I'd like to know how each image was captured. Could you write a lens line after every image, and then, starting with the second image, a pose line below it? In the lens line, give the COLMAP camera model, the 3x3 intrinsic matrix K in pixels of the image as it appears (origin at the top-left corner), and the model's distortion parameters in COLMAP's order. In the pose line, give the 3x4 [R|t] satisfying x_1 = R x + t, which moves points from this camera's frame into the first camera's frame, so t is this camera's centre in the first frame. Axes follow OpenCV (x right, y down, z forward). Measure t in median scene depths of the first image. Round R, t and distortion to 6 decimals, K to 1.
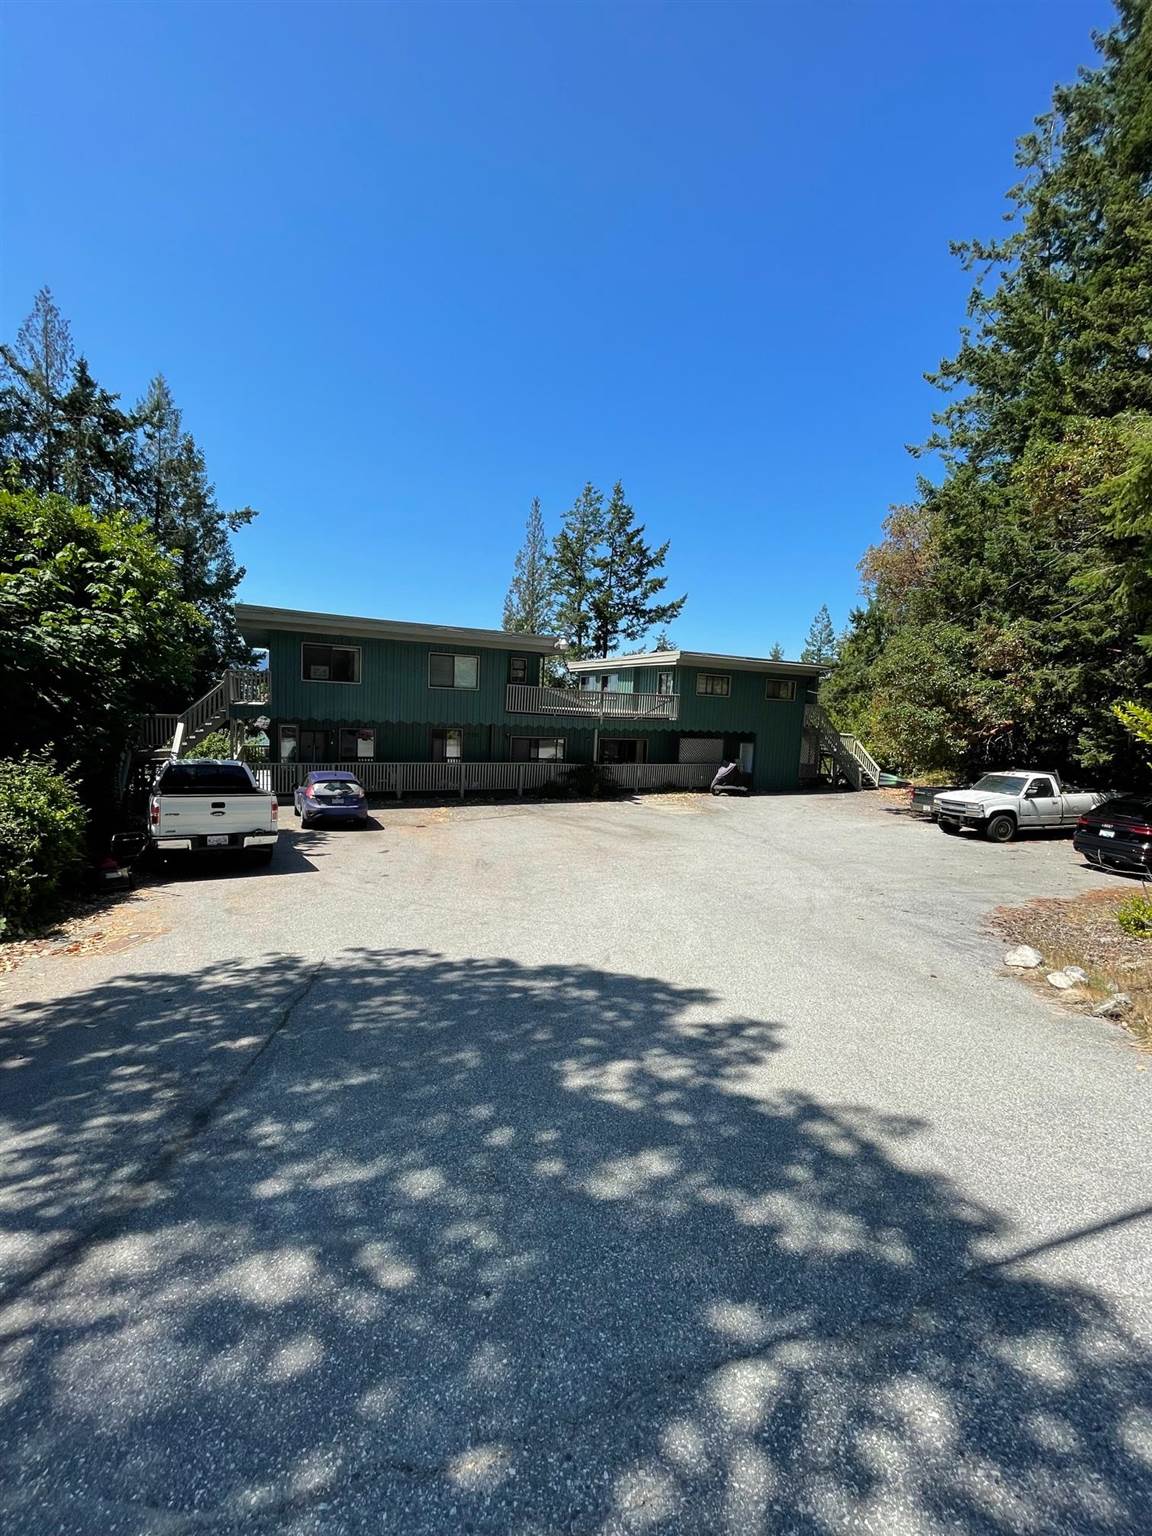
lens RADIAL K [[620.4, 0, 576.0], [0, 620.4, 769.4], [0, 0, 1]] dist [-0.002588, -0.000234]
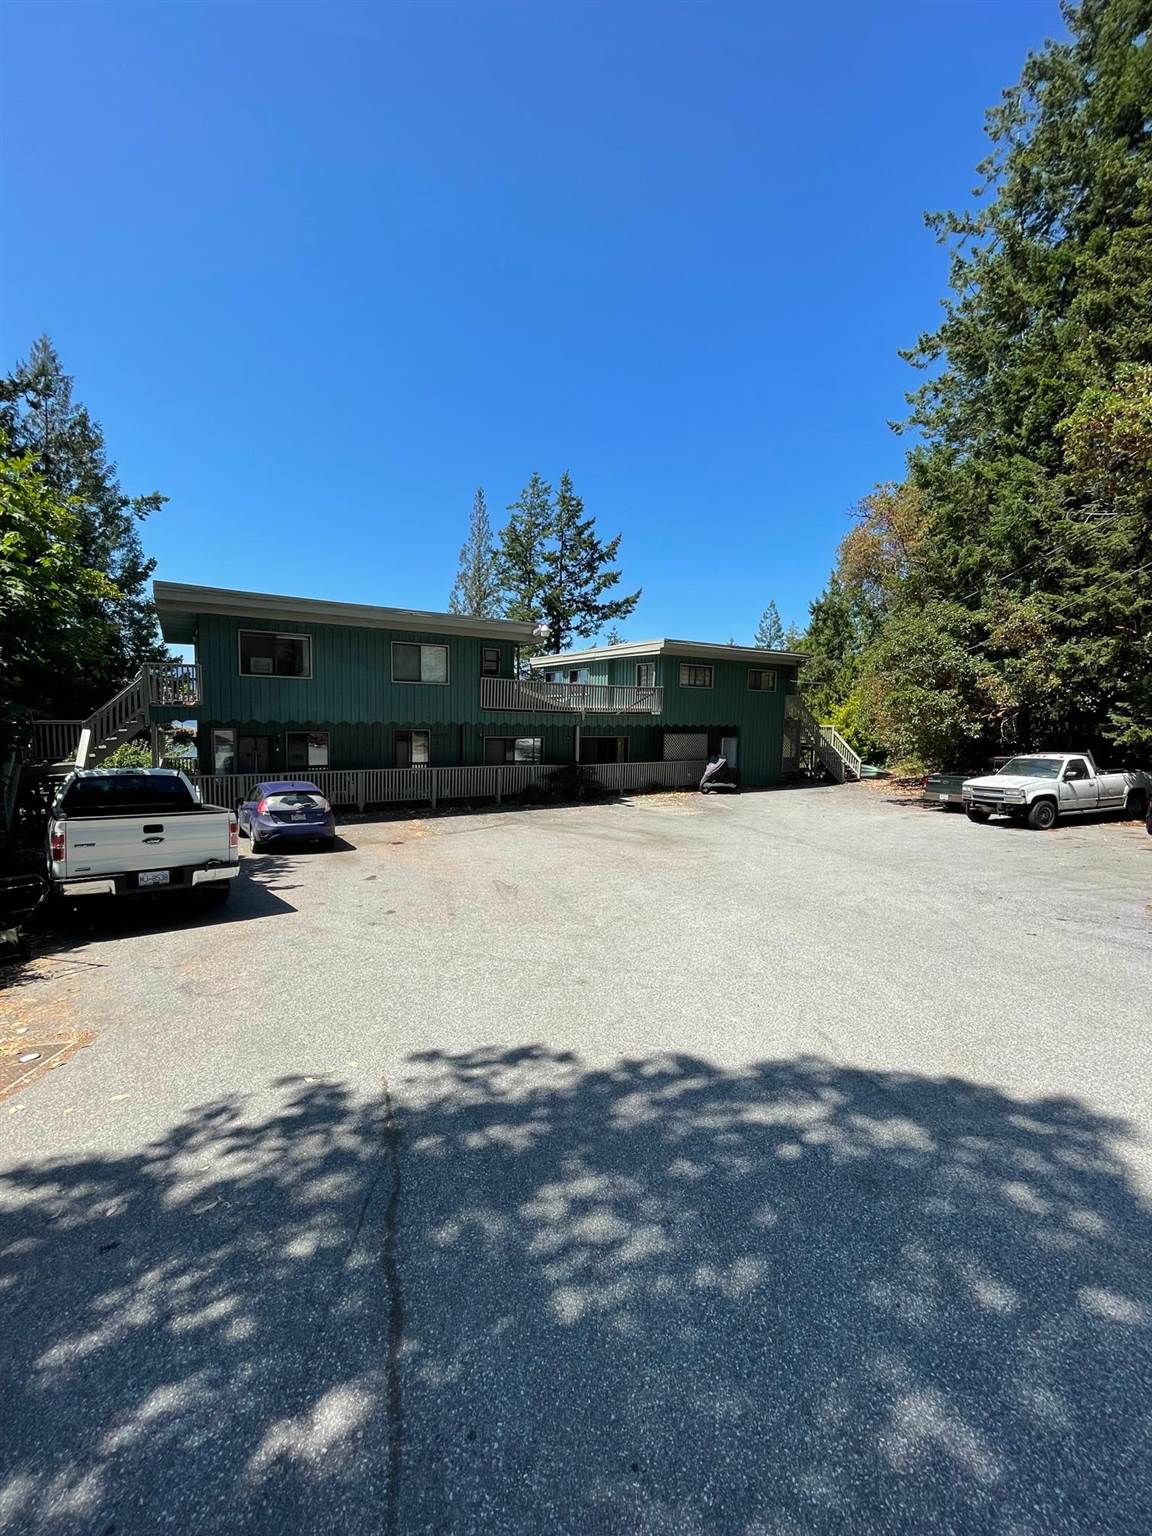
lens RADIAL K [[620.4, 0, 576.0], [0, 620.4, 769.8], [0, 0, 1]] dist [-0.002588, -0.000234]
pose [[0.993689, -0.036847, 0.105947, -0.090716], [0.037796, 0.999261, -0.006957, 0.007251], [-0.105612, 0.010918, 0.994347, 0.130345]]
